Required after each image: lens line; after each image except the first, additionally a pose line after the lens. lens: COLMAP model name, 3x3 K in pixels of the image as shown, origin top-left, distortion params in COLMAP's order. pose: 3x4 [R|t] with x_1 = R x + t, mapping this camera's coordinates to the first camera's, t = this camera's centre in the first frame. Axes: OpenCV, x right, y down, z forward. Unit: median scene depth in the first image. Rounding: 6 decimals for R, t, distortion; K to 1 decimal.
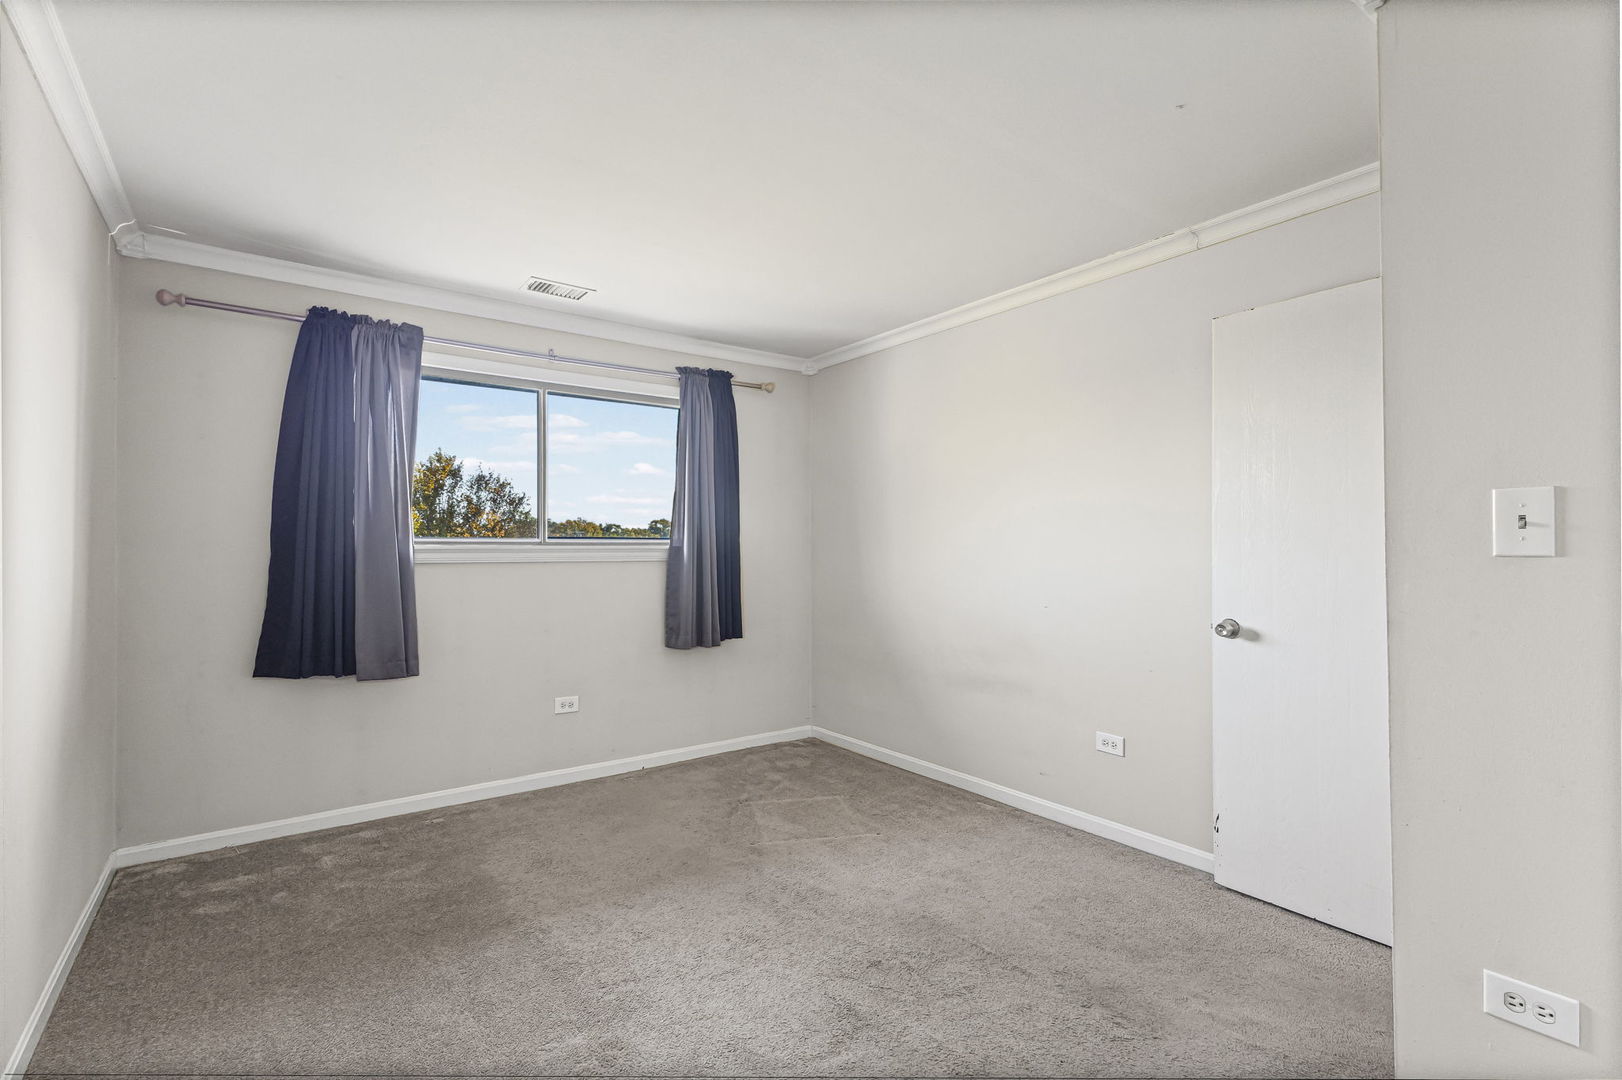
lens RADIAL K [[757.3, 0, 806.9], [0, 757.3, 545.9], [0, 0, 1]] dist [0.012603, -0.005760]
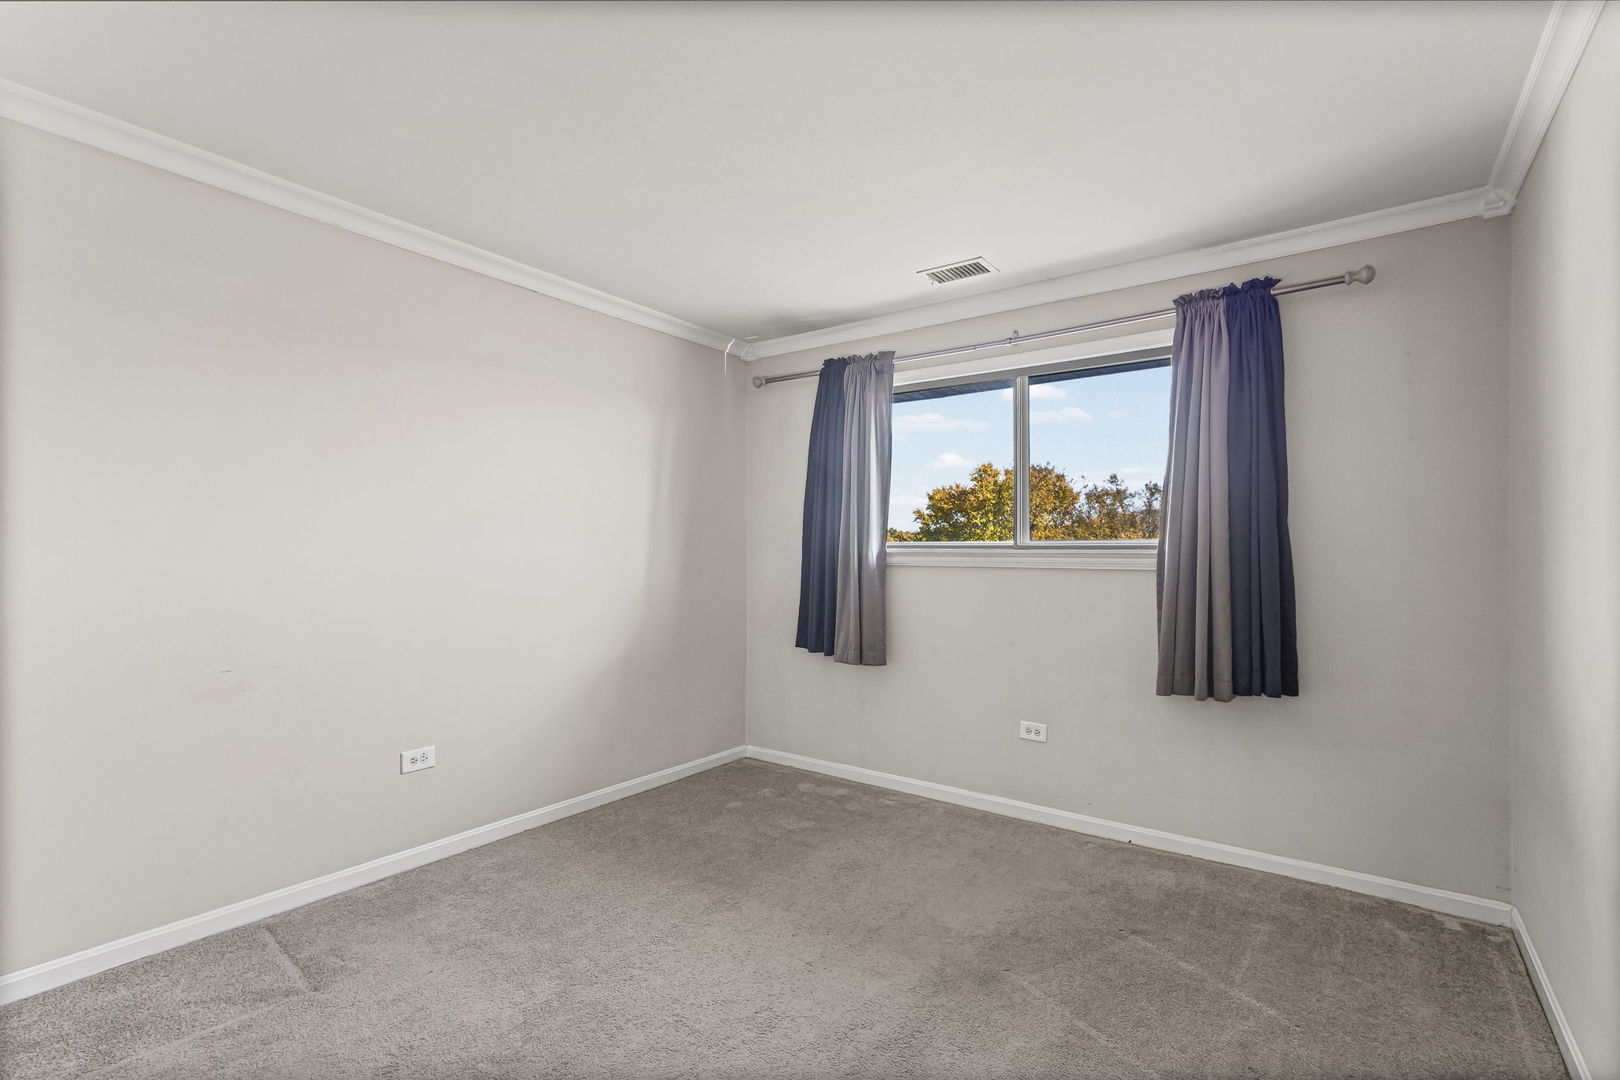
lens RADIAL K [[756.3, 0, 805.9], [0, 756.3, 545.9], [0, 0, 1]] dist [0.012603, -0.005760]
pose [[0.283624, -0.001842, -0.958934, 0.456783], [-0.000924, 0.999997, -0.002194, -0.002169], [0.958935, 0.001509, 0.283622, 0.509763]]
